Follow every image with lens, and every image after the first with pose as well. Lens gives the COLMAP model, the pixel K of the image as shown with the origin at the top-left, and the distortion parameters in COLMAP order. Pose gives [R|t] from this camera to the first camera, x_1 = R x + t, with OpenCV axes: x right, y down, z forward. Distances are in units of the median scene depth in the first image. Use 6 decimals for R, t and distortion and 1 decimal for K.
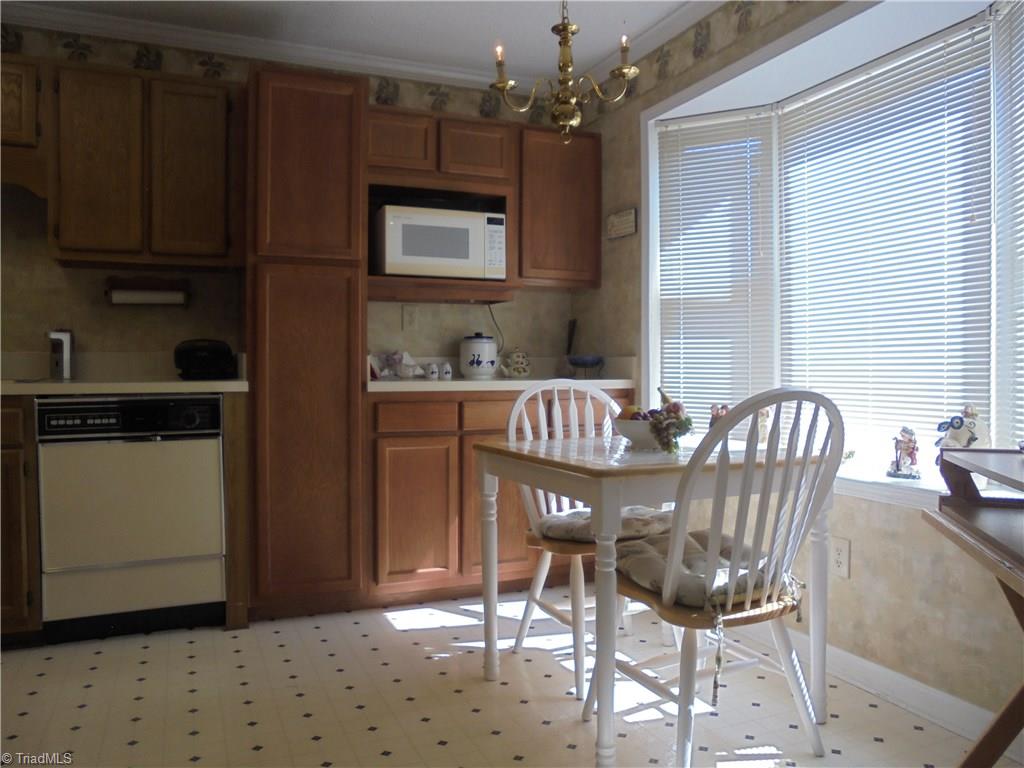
lens RADIAL K [[785.2, 0, 502.4], [0, 785.2, 378.0], [0, 0, 1]] dist [-0.110631, 0.094851]
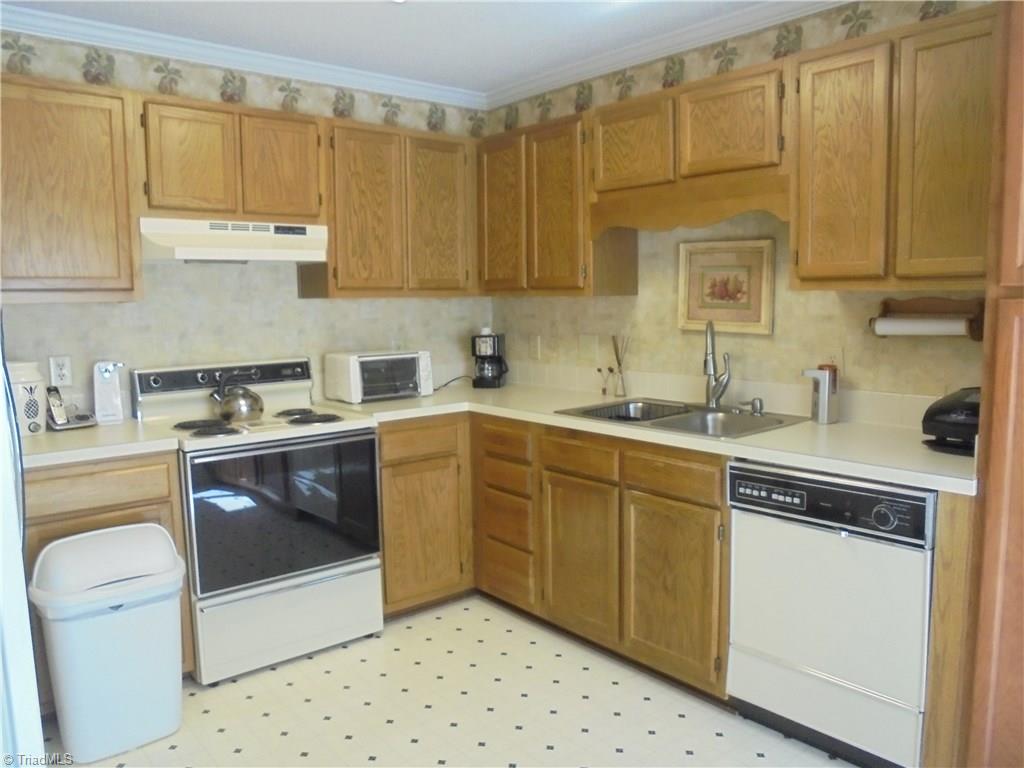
lens RADIAL K [[785.2, 0, 492.6], [0, 785.2, 394.0], [0, 0, 1]] dist [-0.110631, 0.094851]
pose [[0.287867, 0.106773, -0.951700, 0.160621], [0.002390, 0.993682, 0.112206, -0.139944], [0.957668, -0.034575, 0.285793, 0.420733]]
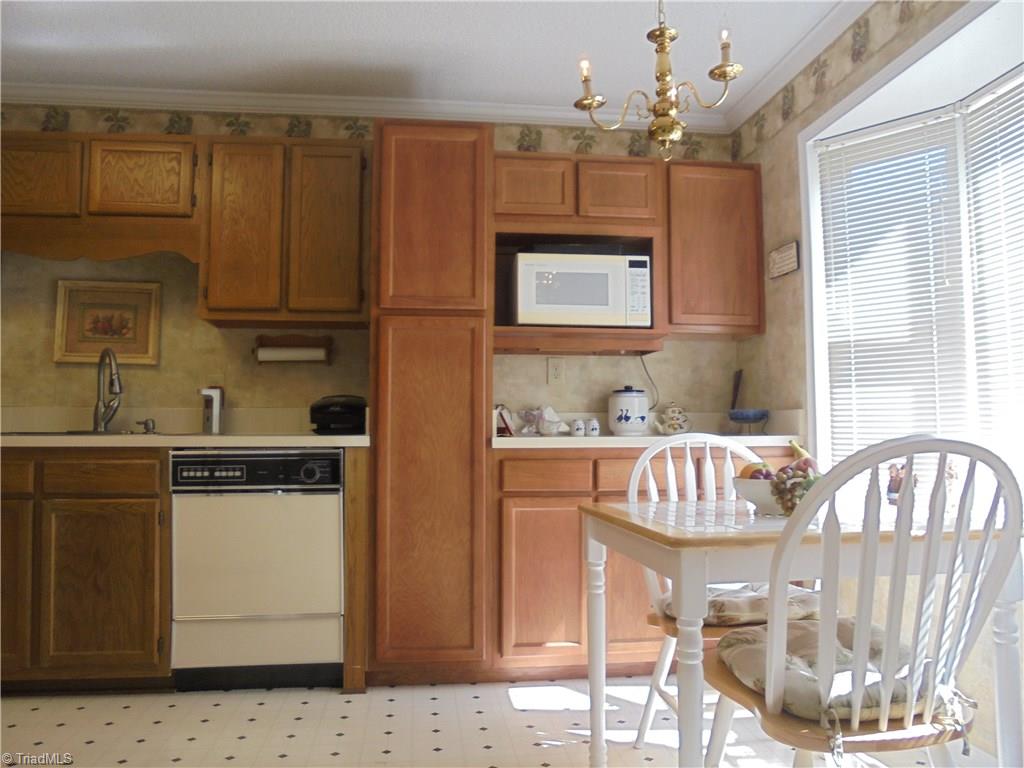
lens RADIAL K [[785.2, 0, 503.7], [0, 785.2, 382.4], [0, 0, 1]] dist [-0.110631, 0.094851]
pose [[0.961139, -0.017462, -0.275513, 0.106588], [-0.003652, 0.997106, -0.075939, 0.011215], [0.276042, 0.073994, 0.958293, 0.097091]]
